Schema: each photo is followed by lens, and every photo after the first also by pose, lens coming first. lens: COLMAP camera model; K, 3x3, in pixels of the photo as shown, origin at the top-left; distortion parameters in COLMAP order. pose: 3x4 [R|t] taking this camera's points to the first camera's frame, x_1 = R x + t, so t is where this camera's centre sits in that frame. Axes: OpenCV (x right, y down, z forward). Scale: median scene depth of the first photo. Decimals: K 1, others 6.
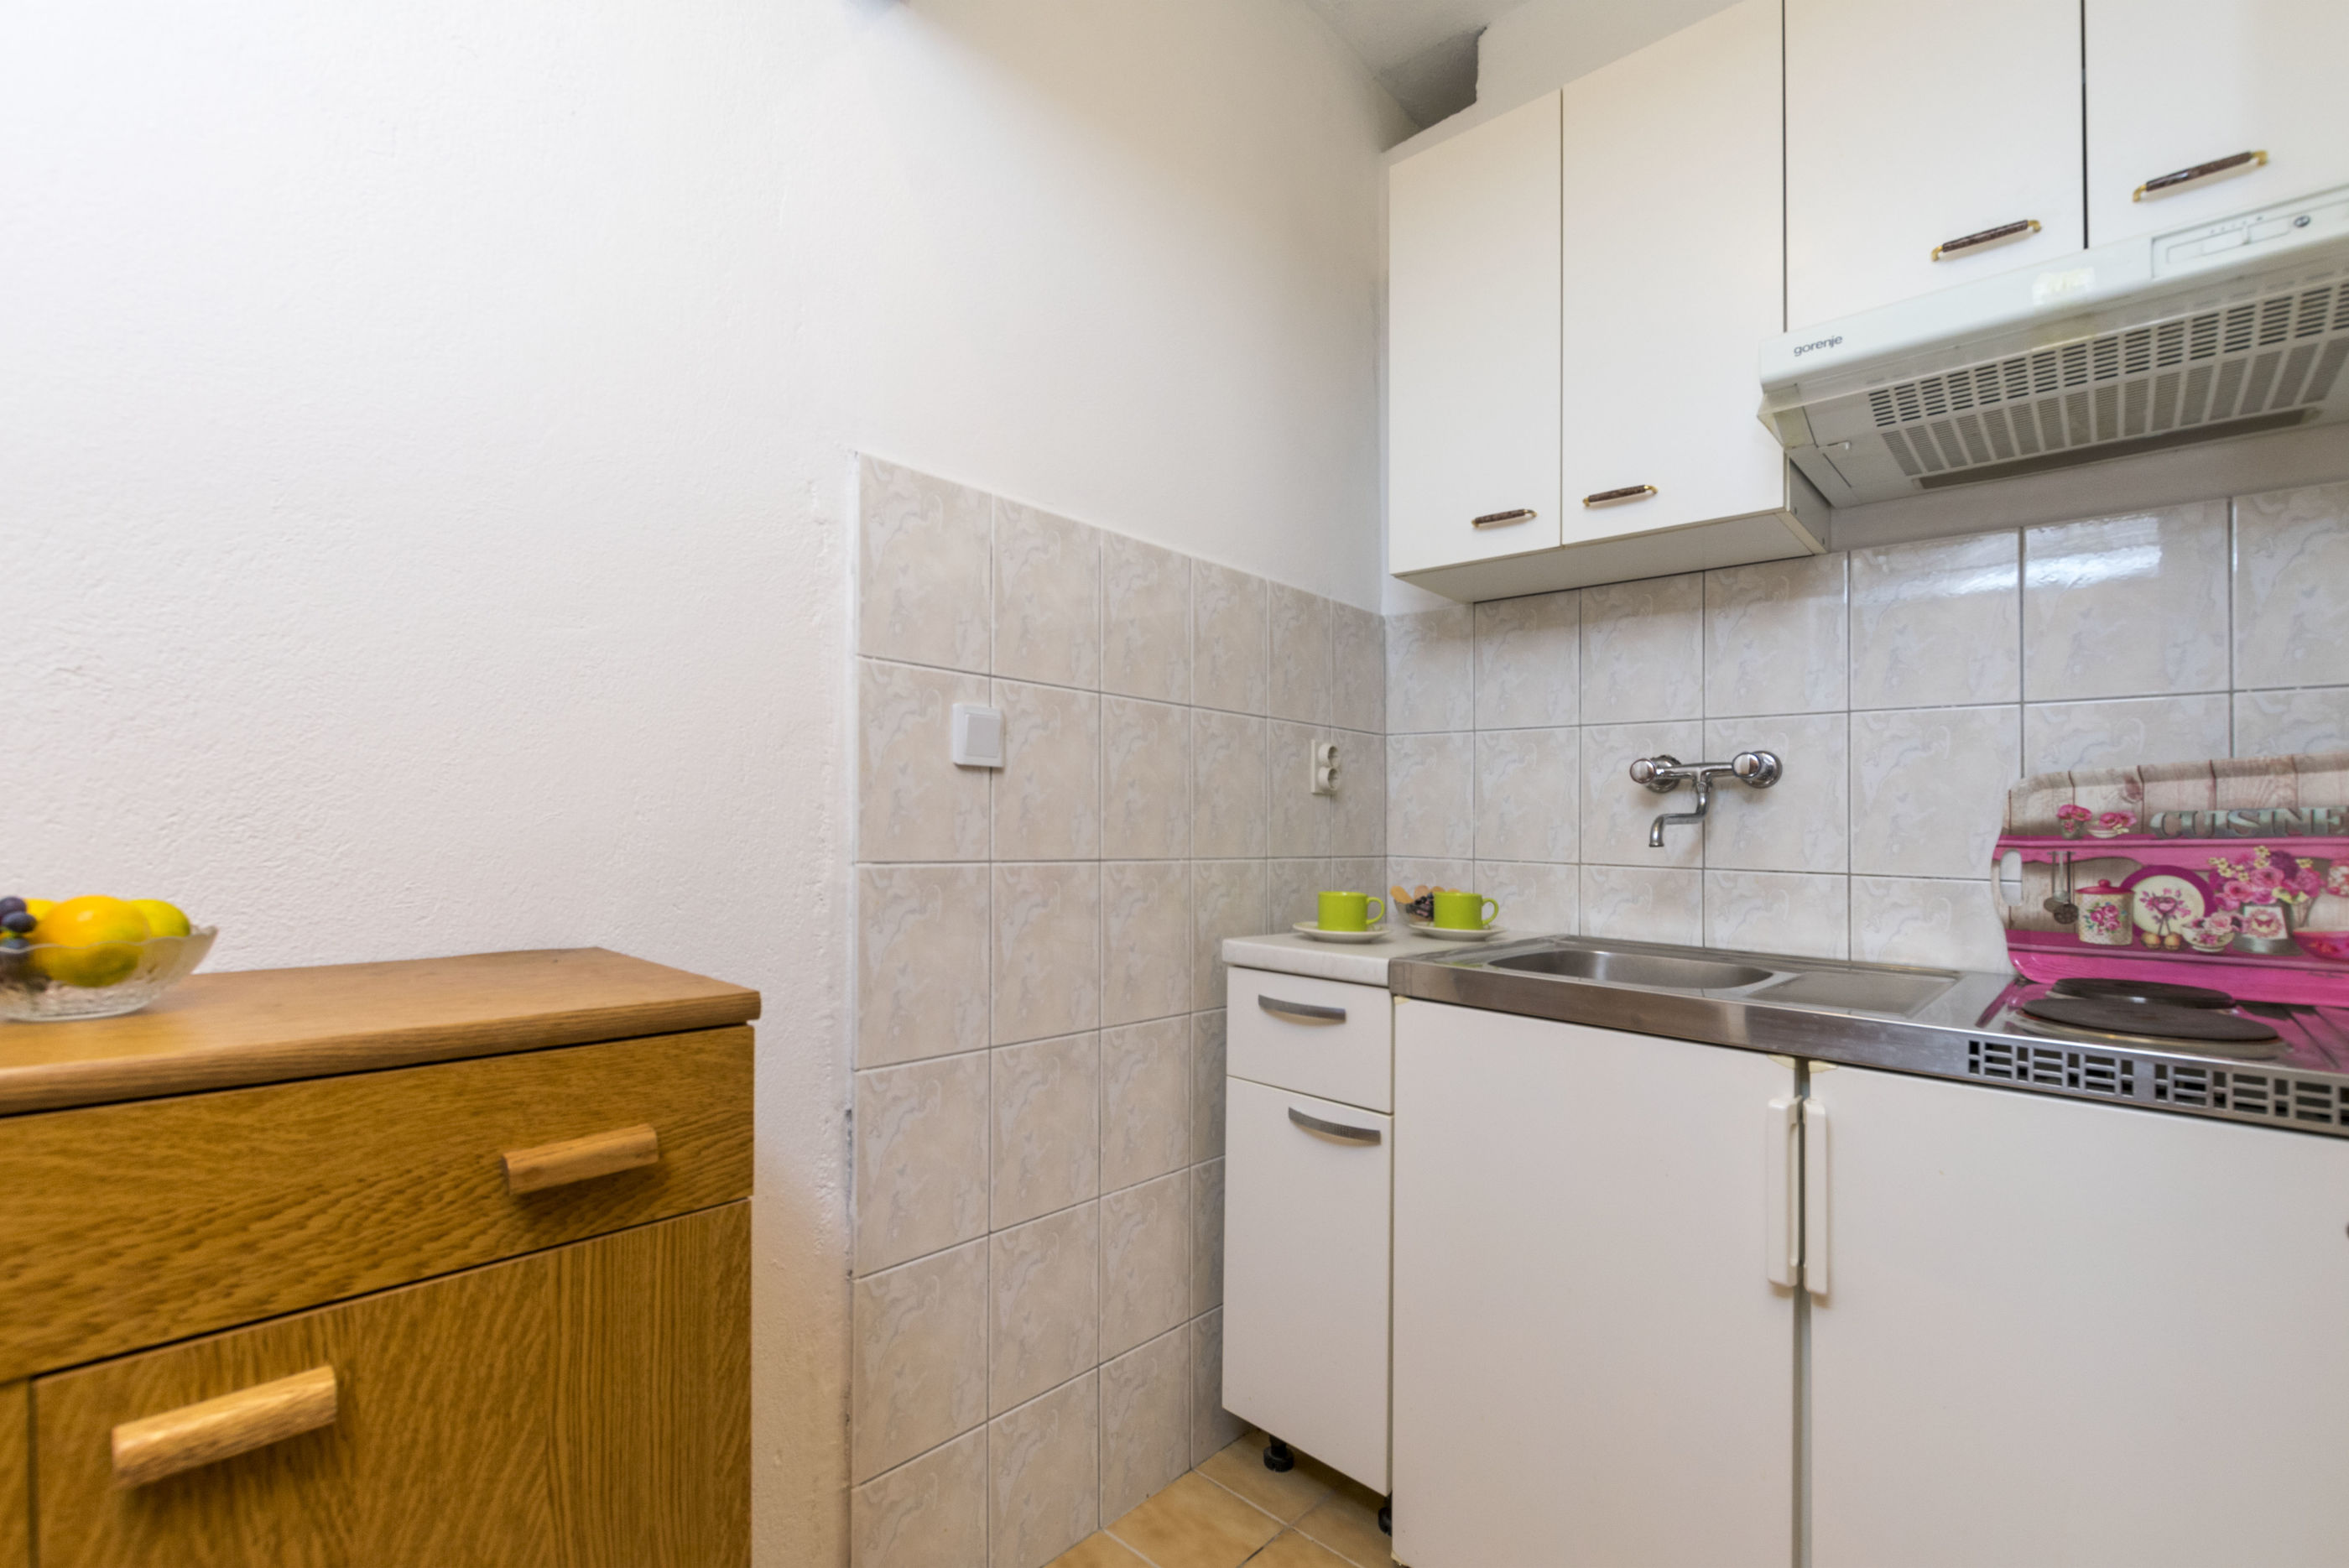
lens RADIAL K [[1035.8, 0, 1163.6], [0, 1035.8, 836.3], [0, 0, 1]] dist [-0.002786, 0.000110]
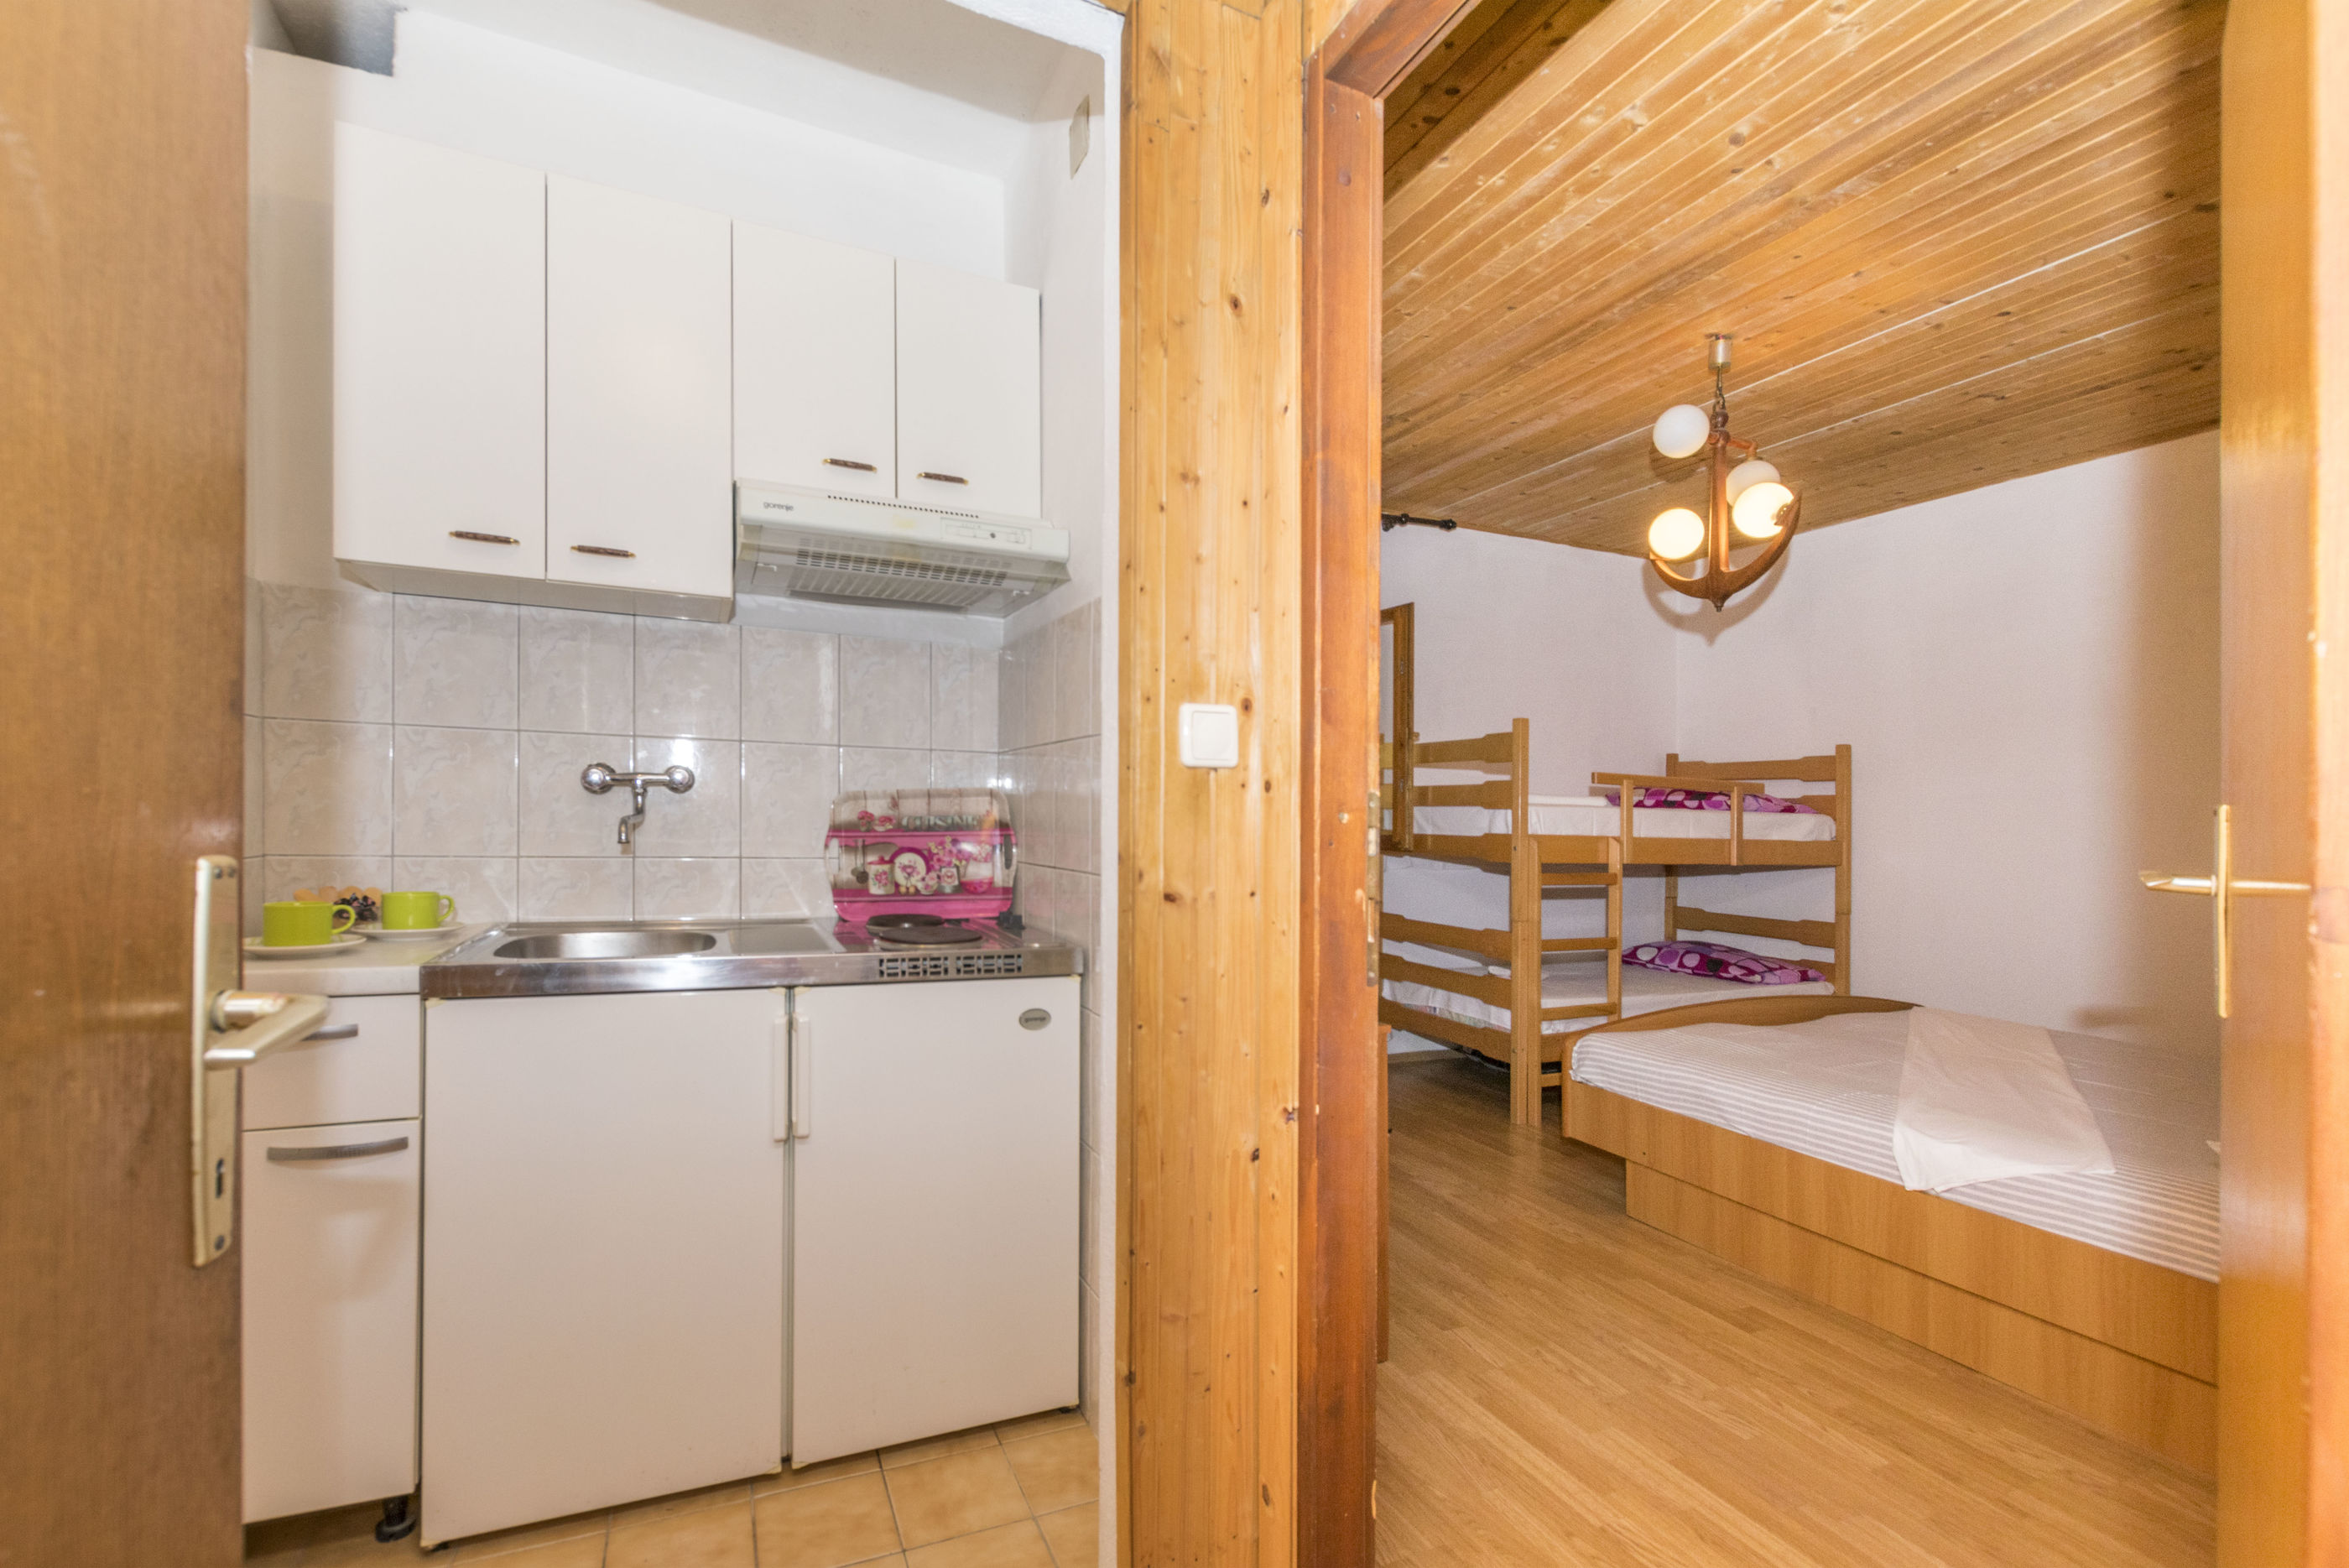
lens RADIAL K [[1035.8, 0, 1171.6], [0, 1035.8, 797.3], [0, 0, 1]] dist [-0.002786, 0.000110]
pose [[0.372896, 0.006585, 0.927850, -0.478658], [-0.008790, 0.999955, -0.003564, -0.051609], [-0.927832, -0.006827, 0.372937, -0.070235]]
